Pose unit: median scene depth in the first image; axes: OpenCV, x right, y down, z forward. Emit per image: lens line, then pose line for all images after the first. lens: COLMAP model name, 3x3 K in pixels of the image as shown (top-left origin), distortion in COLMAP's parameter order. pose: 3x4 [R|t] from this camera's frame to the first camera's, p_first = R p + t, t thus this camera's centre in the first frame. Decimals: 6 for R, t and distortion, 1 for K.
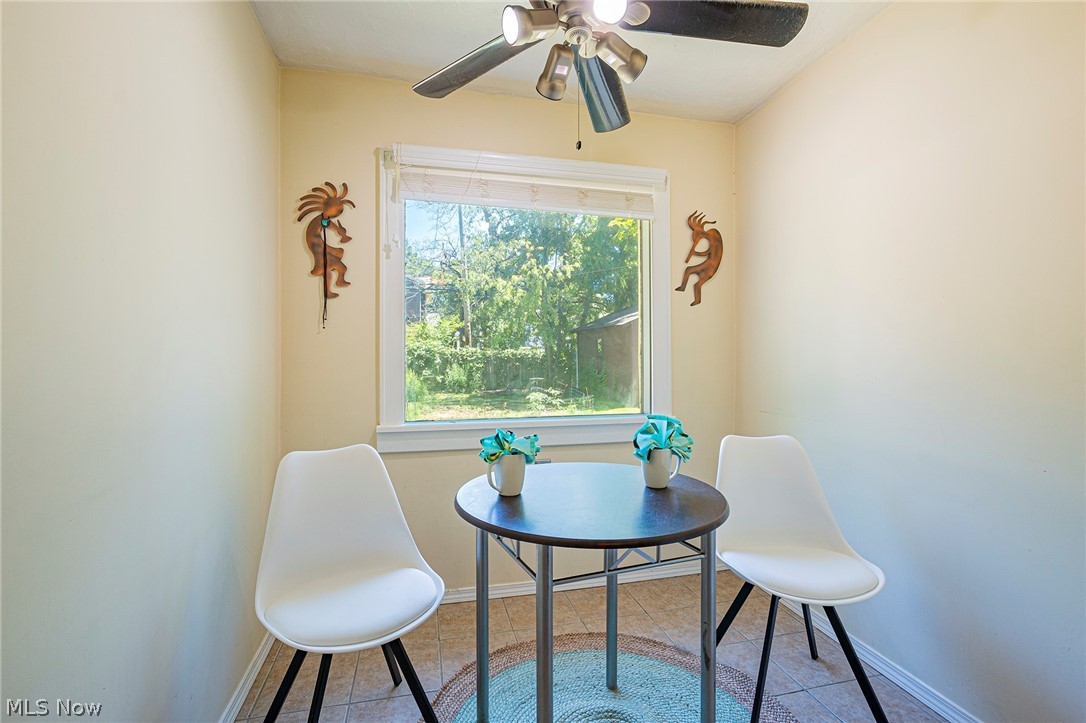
lens RADIAL K [[498.4, 0, 542.3], [0, 498.4, 347.3], [0, 0, 1]] dist [-0.018255, 0.001639]
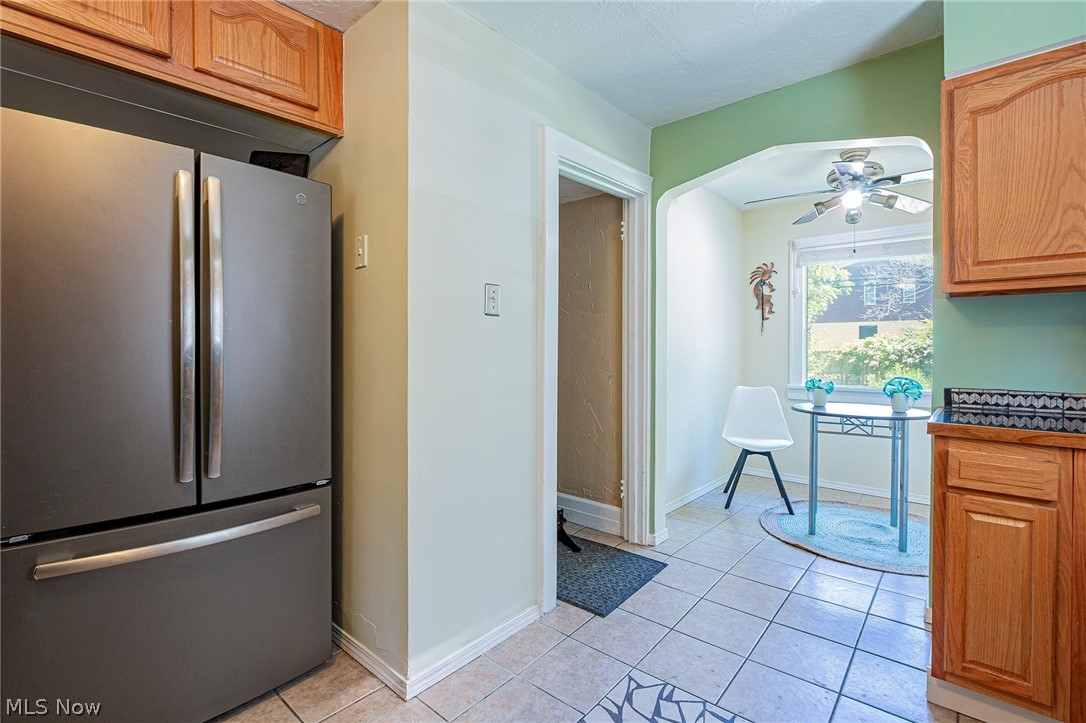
lens RADIAL K [[498.4, 0, 549.8], [0, 498.4, 354.2], [0, 0, 1]] dist [-0.018255, 0.001639]
pose [[0.589289, 0.011366, -0.807842, 0.699049], [0.001945, 0.999878, 0.015486, 0.007988], [0.807920, -0.010697, 0.589195, -0.914855]]
